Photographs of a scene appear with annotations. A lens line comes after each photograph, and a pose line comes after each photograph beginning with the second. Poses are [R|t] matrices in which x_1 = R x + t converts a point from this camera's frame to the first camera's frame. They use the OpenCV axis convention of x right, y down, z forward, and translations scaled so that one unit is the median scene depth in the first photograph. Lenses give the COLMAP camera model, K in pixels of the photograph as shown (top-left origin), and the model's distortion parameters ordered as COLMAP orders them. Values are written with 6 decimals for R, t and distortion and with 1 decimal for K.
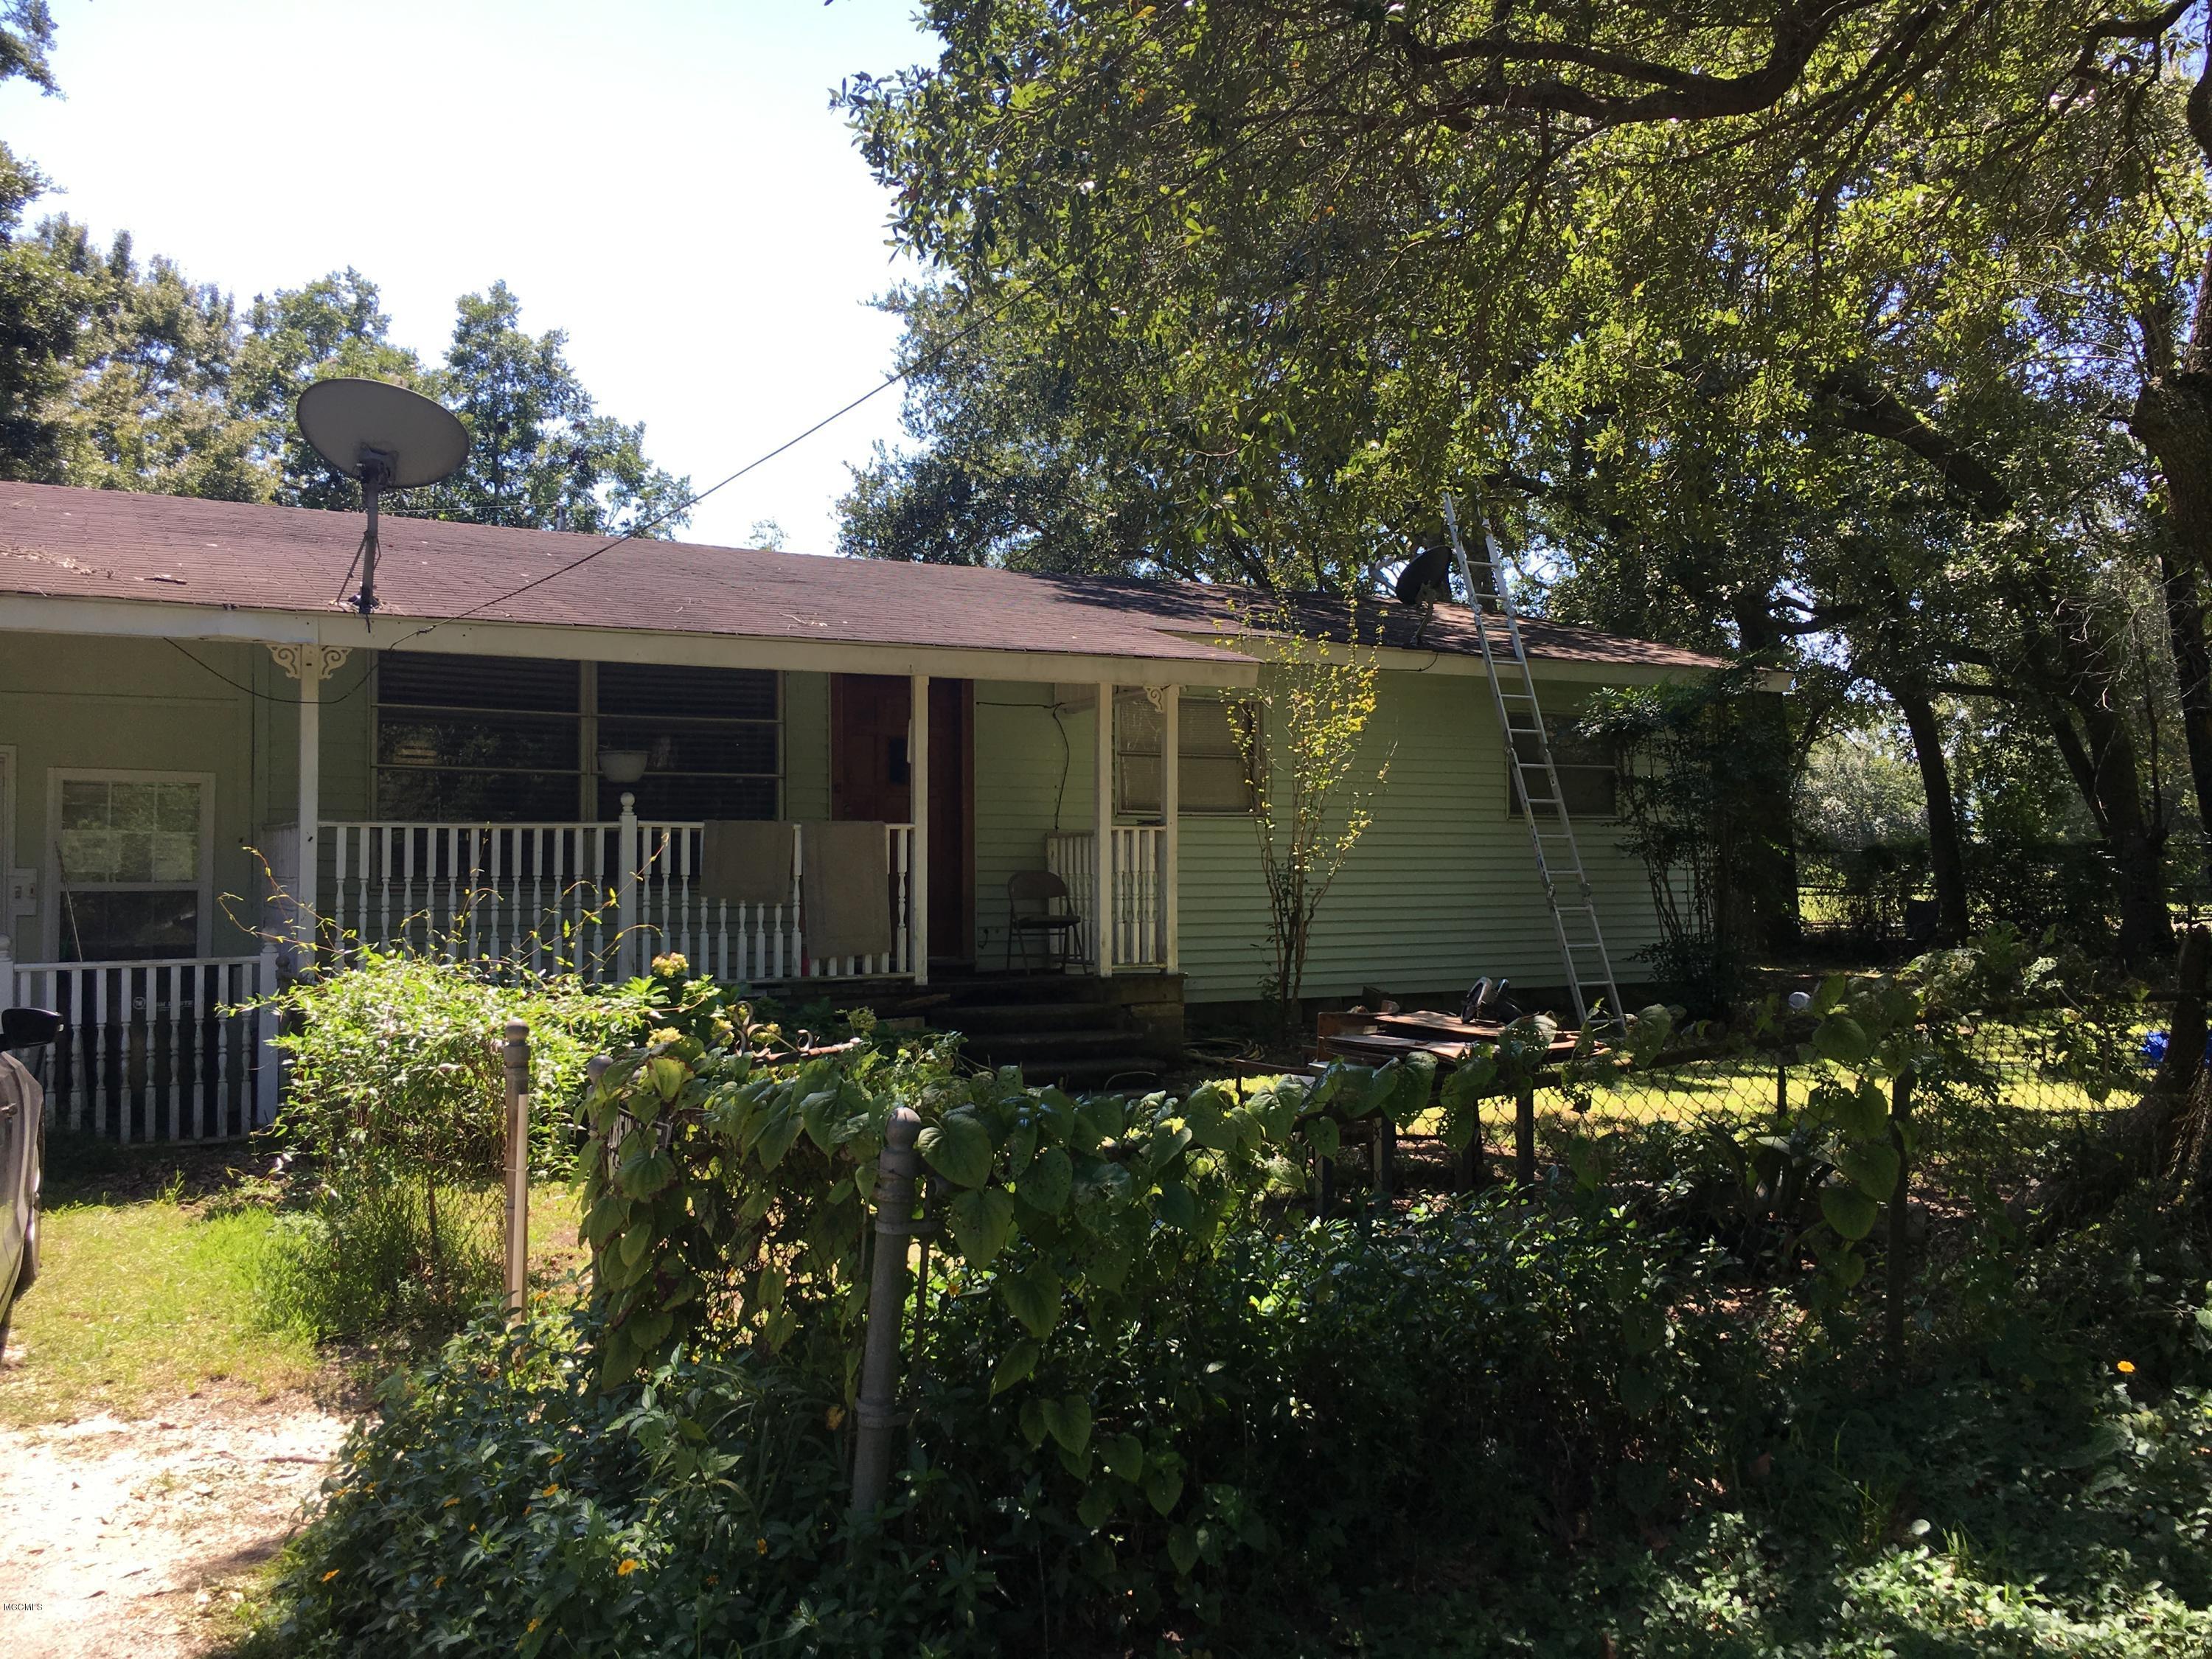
lens RADIAL K [[1898.2, 0, 1103.5], [0, 1898.2, 865.4], [0, 0, 1]] dist [0.072836, 0.005342]
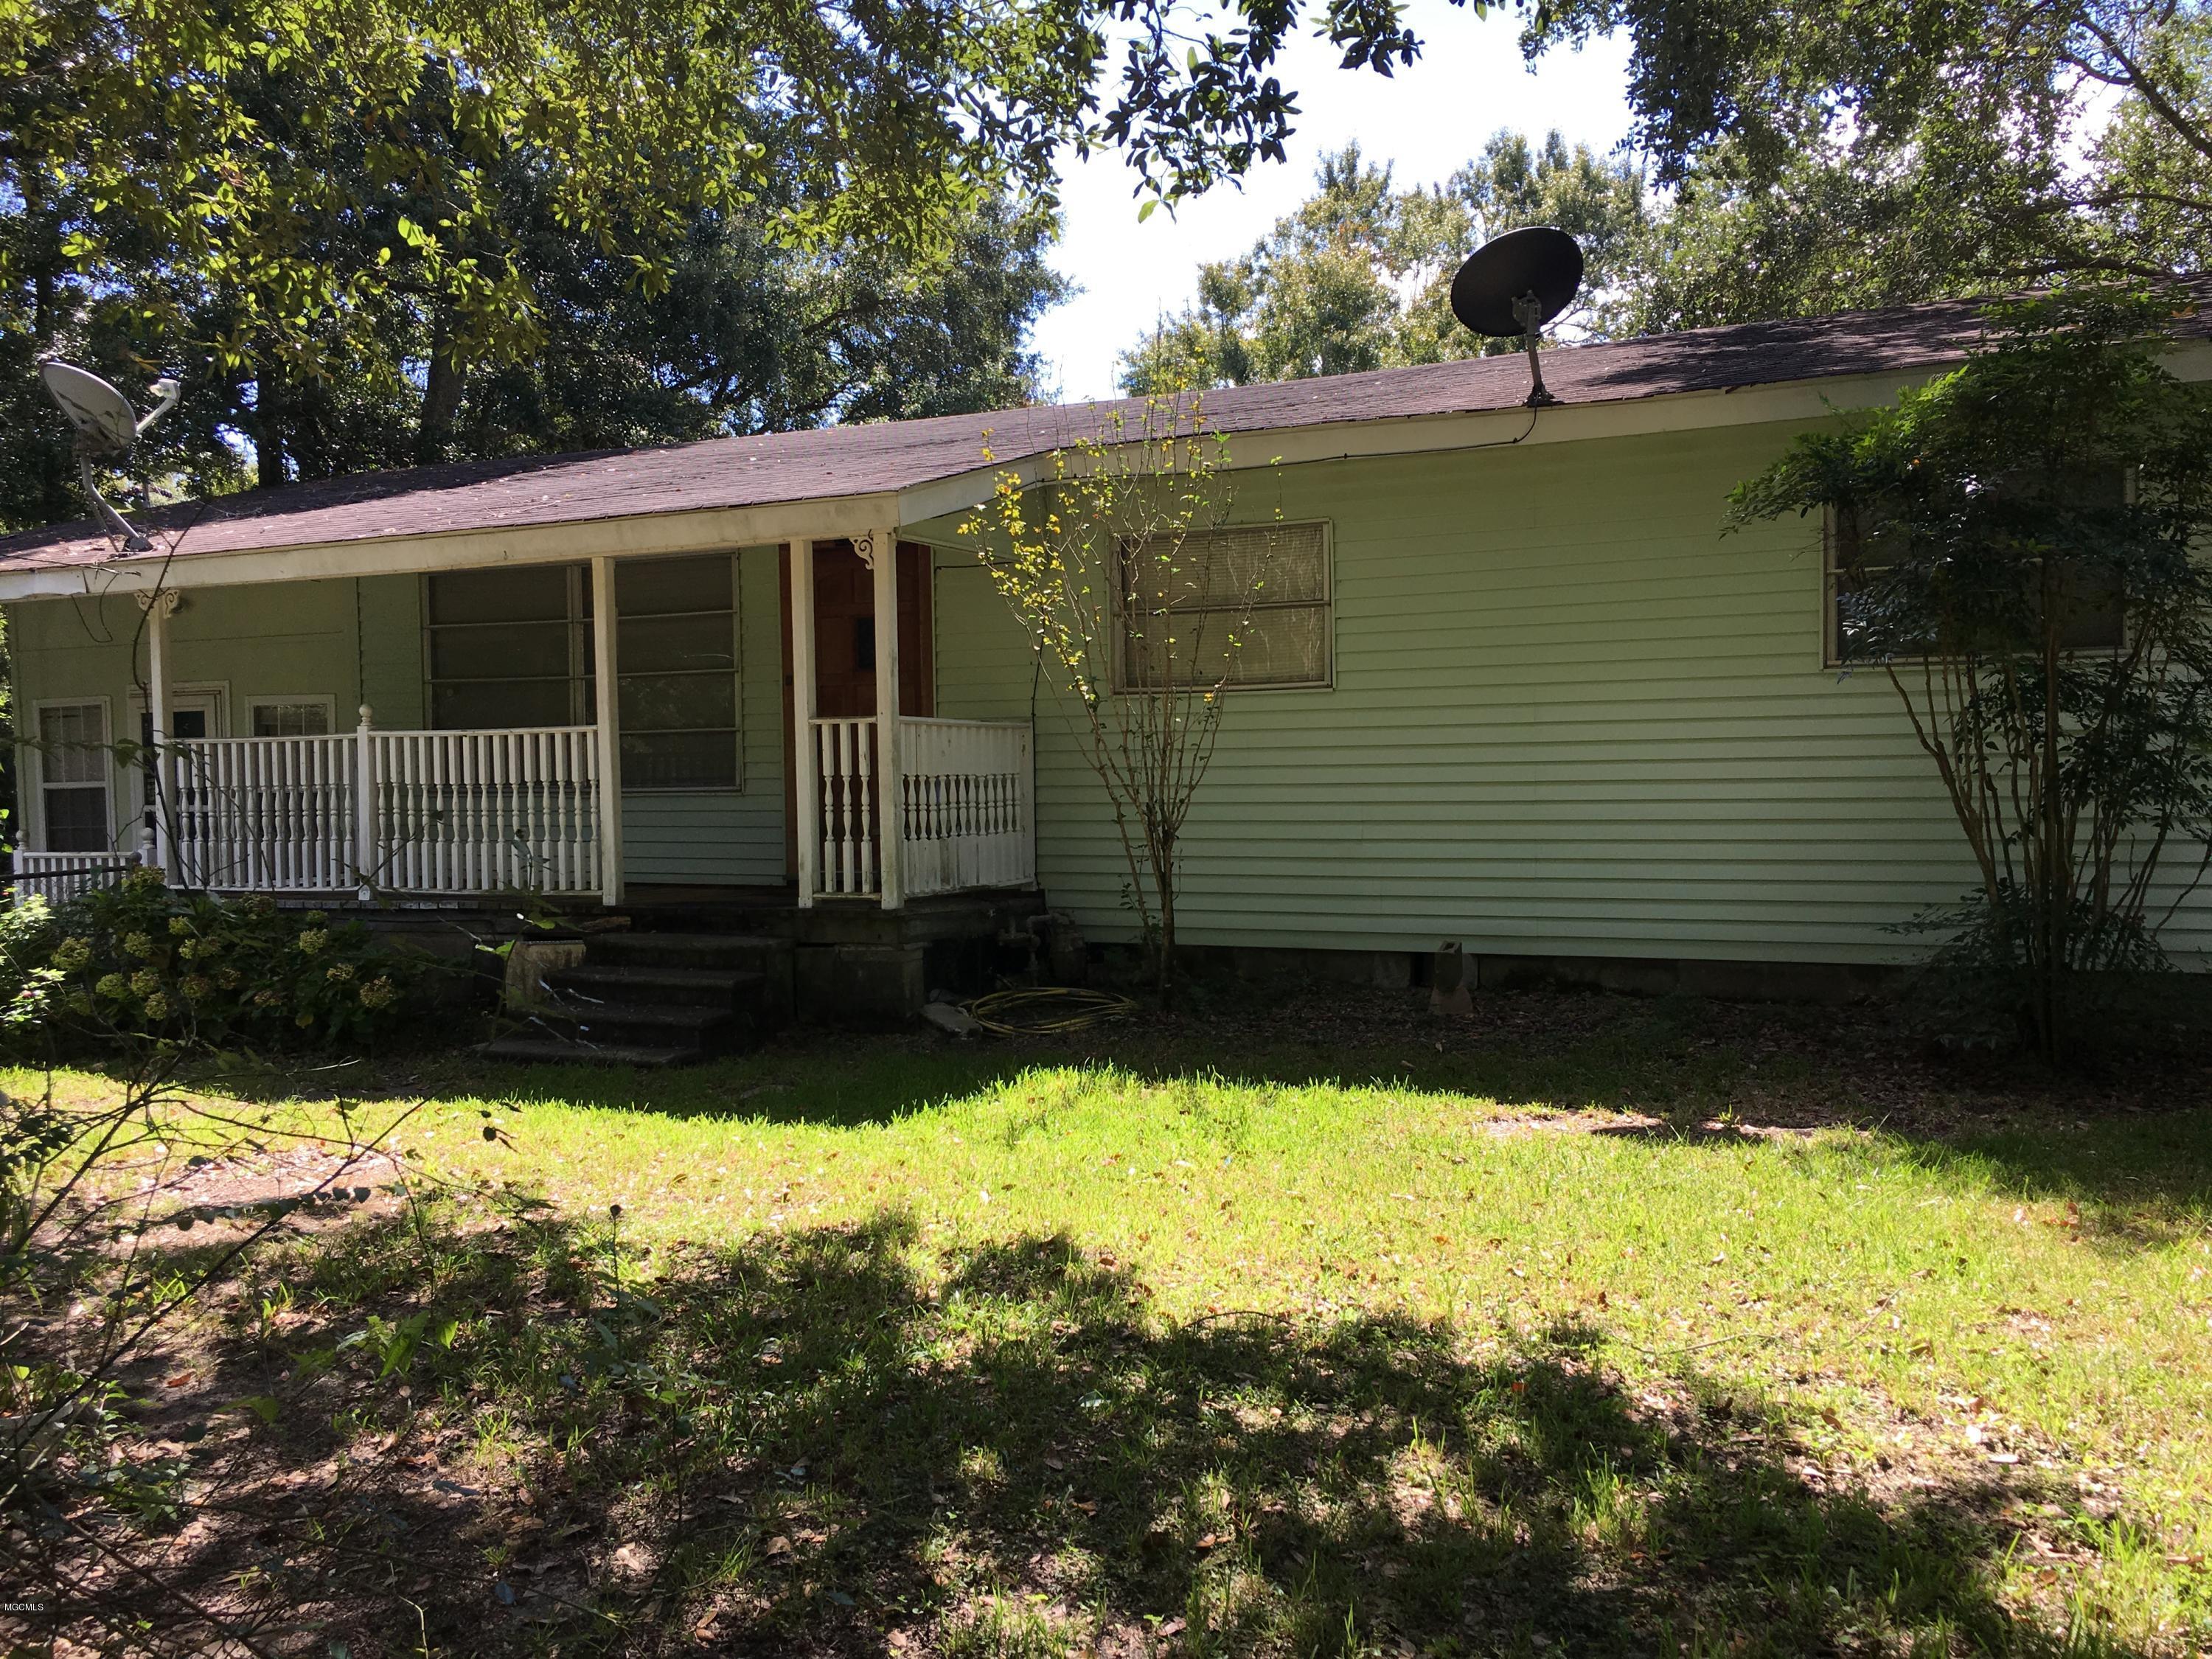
lens RADIAL K [[1885.9, 0, 1106.0], [0, 1885.9, 829.5], [0, 0, 1]] dist [0.067187, -0.083300]
pose [[0.590603, 0.029908, -0.806408, 0.714041], [0.021674, 0.998364, 0.052901, -0.014012], [0.806671, -0.048722, 0.588989, 0.625530]]
